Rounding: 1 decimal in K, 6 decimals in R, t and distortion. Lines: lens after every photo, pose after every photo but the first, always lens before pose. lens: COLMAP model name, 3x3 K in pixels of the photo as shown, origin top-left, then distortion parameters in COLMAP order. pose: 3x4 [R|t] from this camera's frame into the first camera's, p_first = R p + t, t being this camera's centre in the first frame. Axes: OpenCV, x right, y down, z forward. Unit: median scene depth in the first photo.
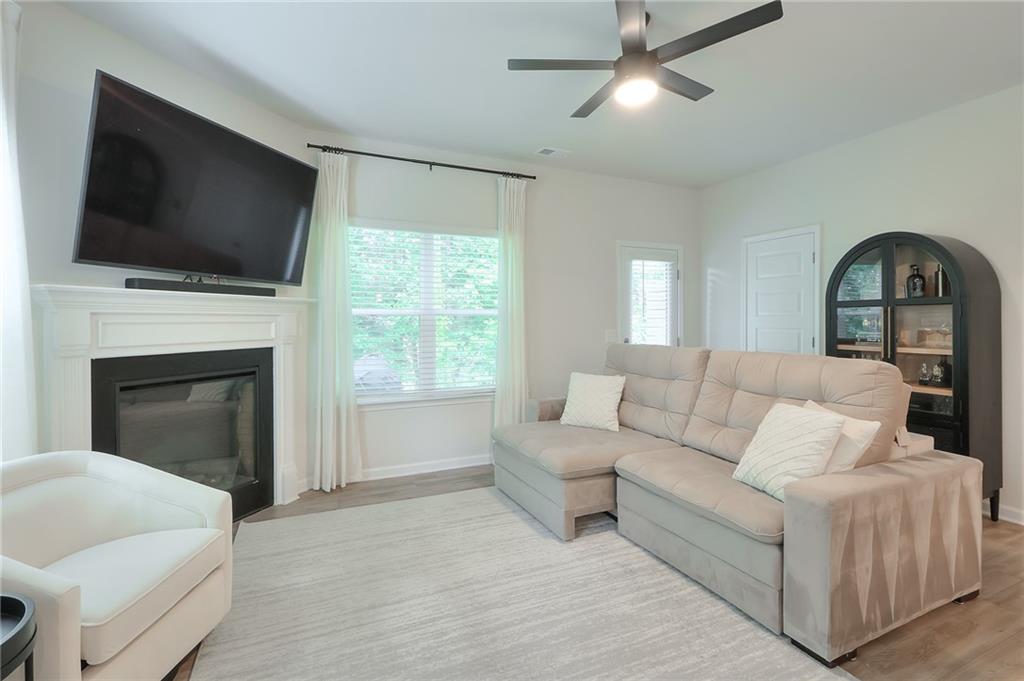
lens RADIAL K [[469.7, 0, 569.1], [0, 469.7, 323.2], [0, 0, 1]] dist [0.002634, 0.000171]
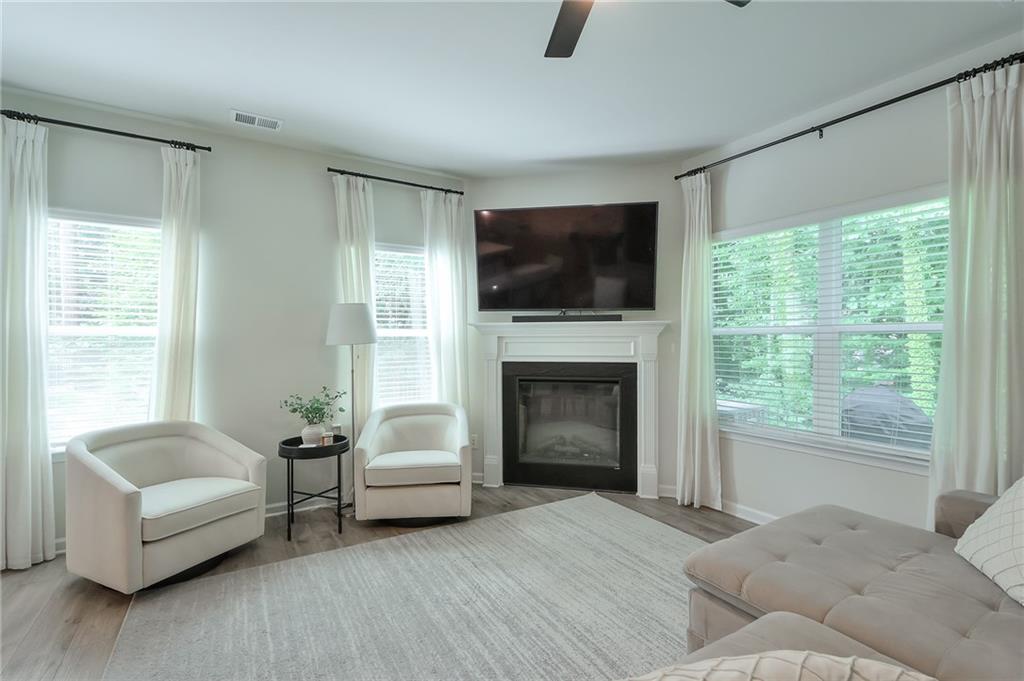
lens RADIAL K [[469.7, 0, 510.6], [0, 469.7, 340.8], [0, 0, 1]] dist [0.002634, 0.000171]
pose [[0.048289, -0.000138, -0.998833, 0.634917], [-0.001291, 0.999999, -0.000201, -0.004595], [0.998833, 0.001299, 0.048288, 0.716780]]
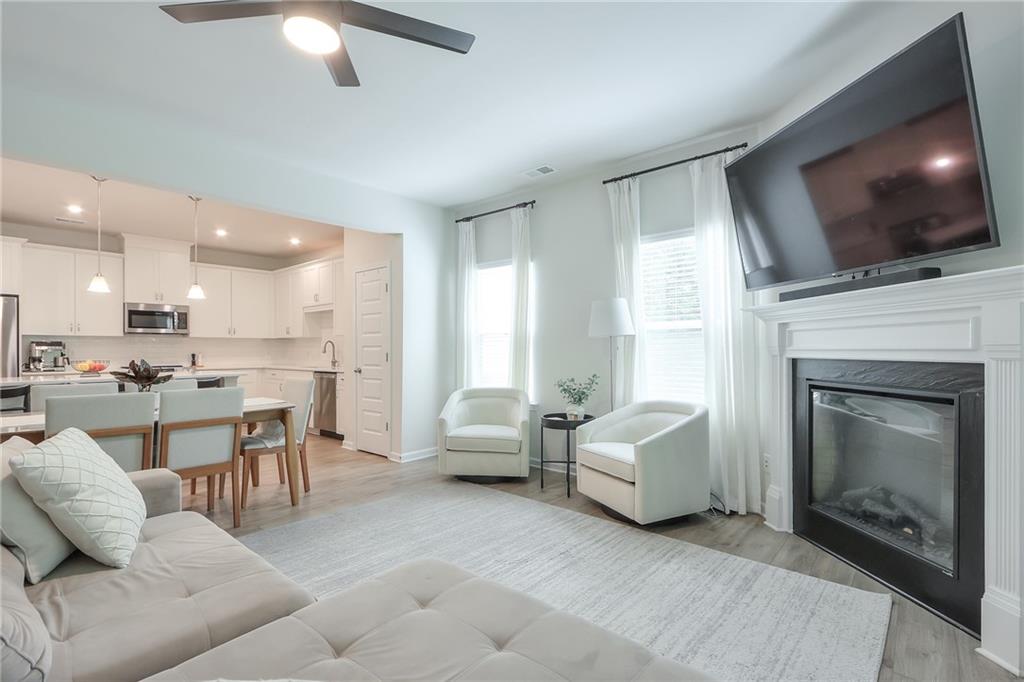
lens RADIAL K [[469.7, 0, 504.9], [0, 469.7, 348.1], [0, 0, 1]] dist [0.002634, 0.000171]
pose [[-0.937547, 0.000378, -0.347859, 0.124254], [-0.000107, 0.999999, 0.001374, 0.036201], [0.347859, 0.001325, -0.937546, 1.524604]]
